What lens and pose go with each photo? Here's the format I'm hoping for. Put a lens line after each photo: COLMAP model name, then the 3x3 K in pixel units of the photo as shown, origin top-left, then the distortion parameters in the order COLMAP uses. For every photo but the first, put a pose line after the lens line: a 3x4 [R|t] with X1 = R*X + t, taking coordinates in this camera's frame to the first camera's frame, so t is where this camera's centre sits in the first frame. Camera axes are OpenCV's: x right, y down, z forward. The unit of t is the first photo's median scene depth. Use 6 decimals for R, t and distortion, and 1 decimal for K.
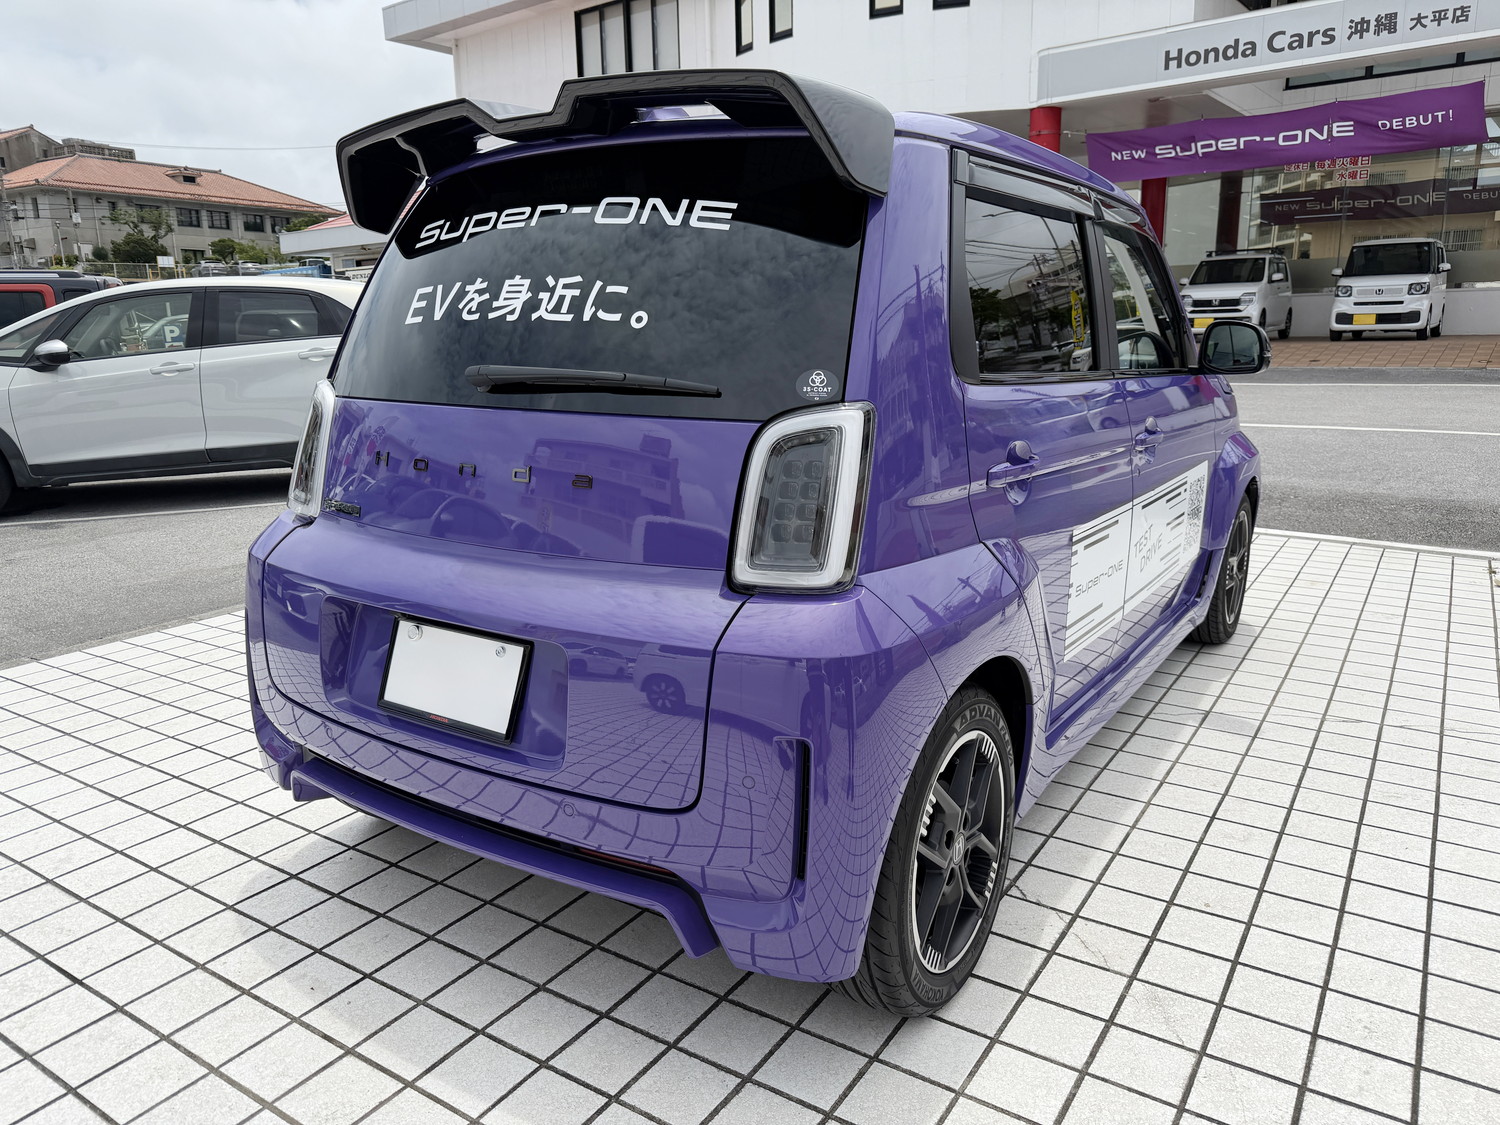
lens RADIAL K [[1071.4, 0, 750.0], [0, 1071.4, 562.5], [0, 0, 1]] dist [-0.006650, -0.002222]
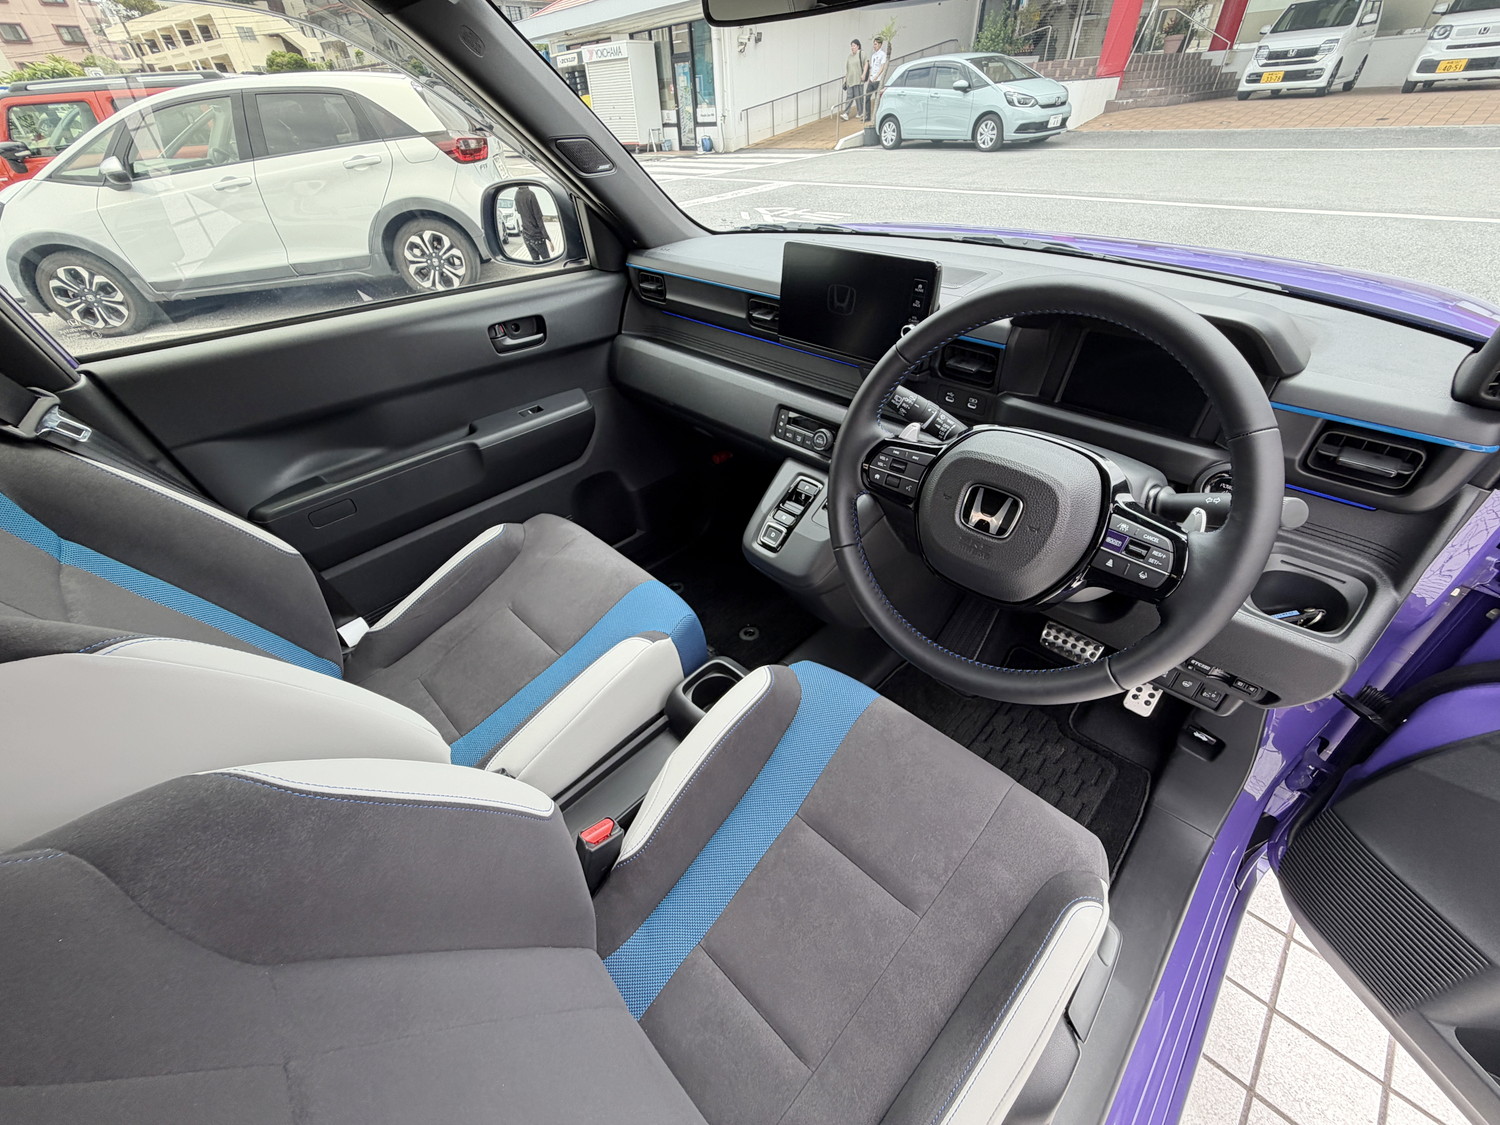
lens RADIAL K [[600.0, 0, 746.3], [0, 600.0, 557.5], [0, 0, 1]] dist [0.000129, 0.000157]
pose [[0.983053, 0.085650, -0.162084, 0.045919], [-0.007895, 0.903107, 0.429344, -0.045326], [0.183152, -0.420788, 0.888478, 0.170962]]
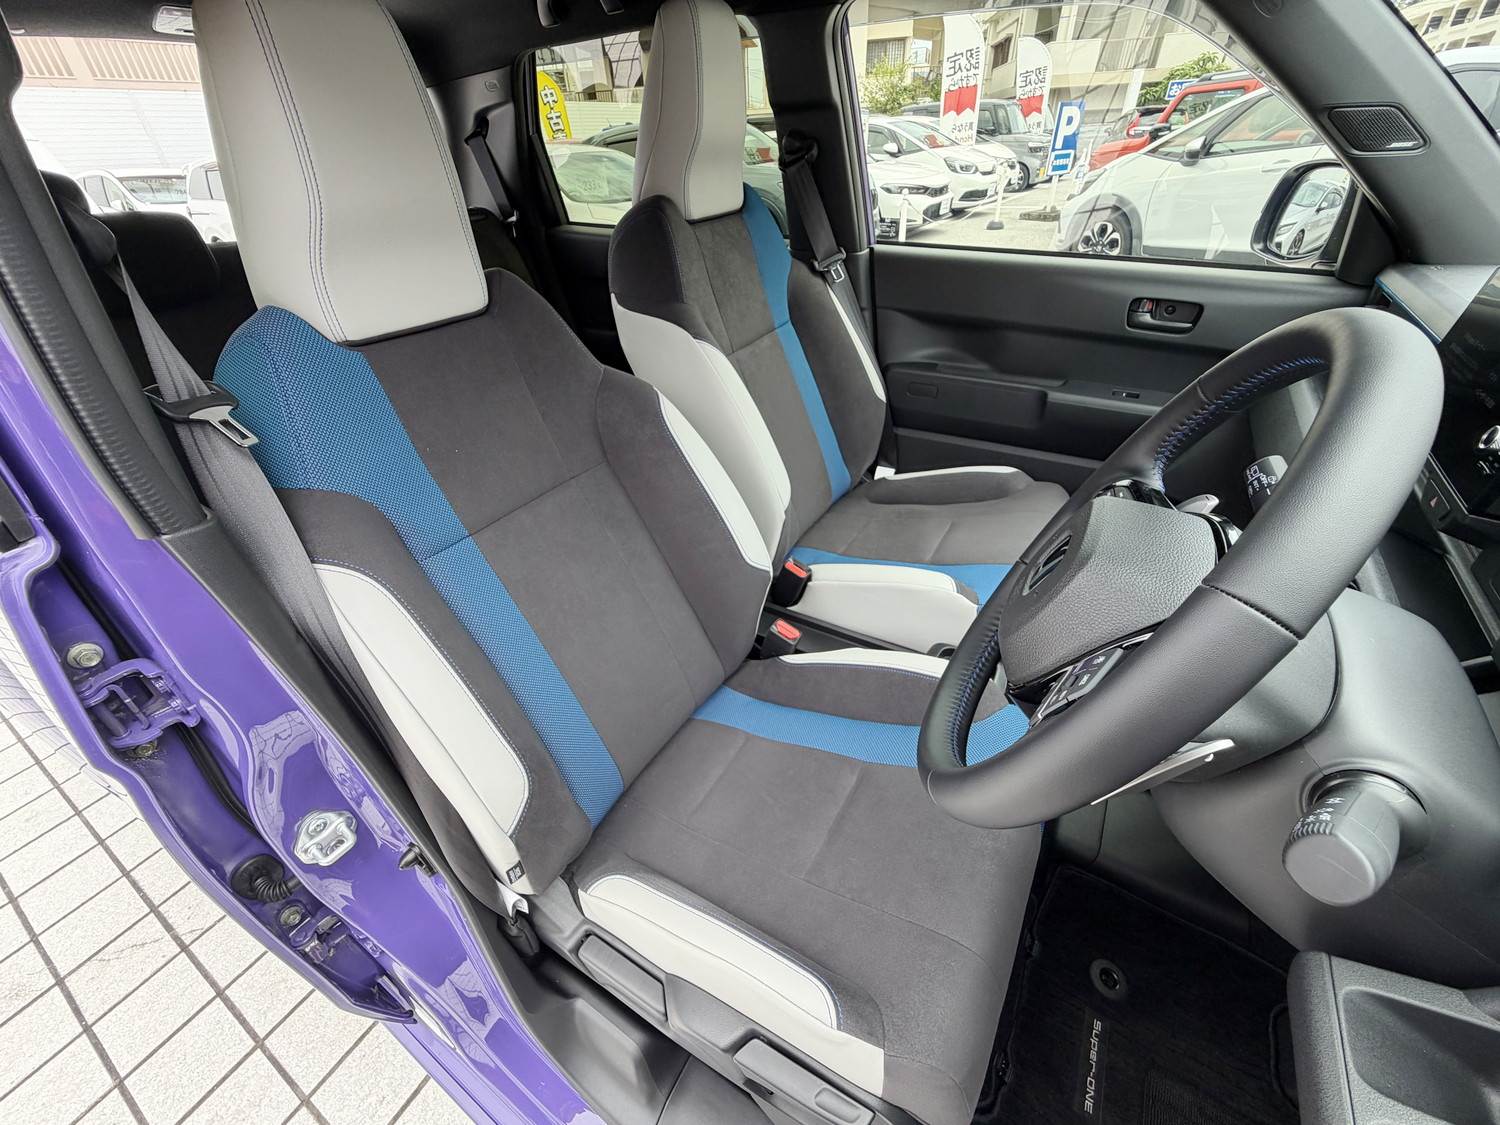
lens RADIAL K [[600.0, 0, 746.3], [0, 600.0, 557.5], [0, 0, 1]] dist [0.000129, 0.000157]
pose [[0.037930, 0.571777, -0.819532, 0.074339], [-0.170735, 0.811771, 0.558460, -0.046191], [0.984587, 0.118740, 0.128413, 0.187285]]
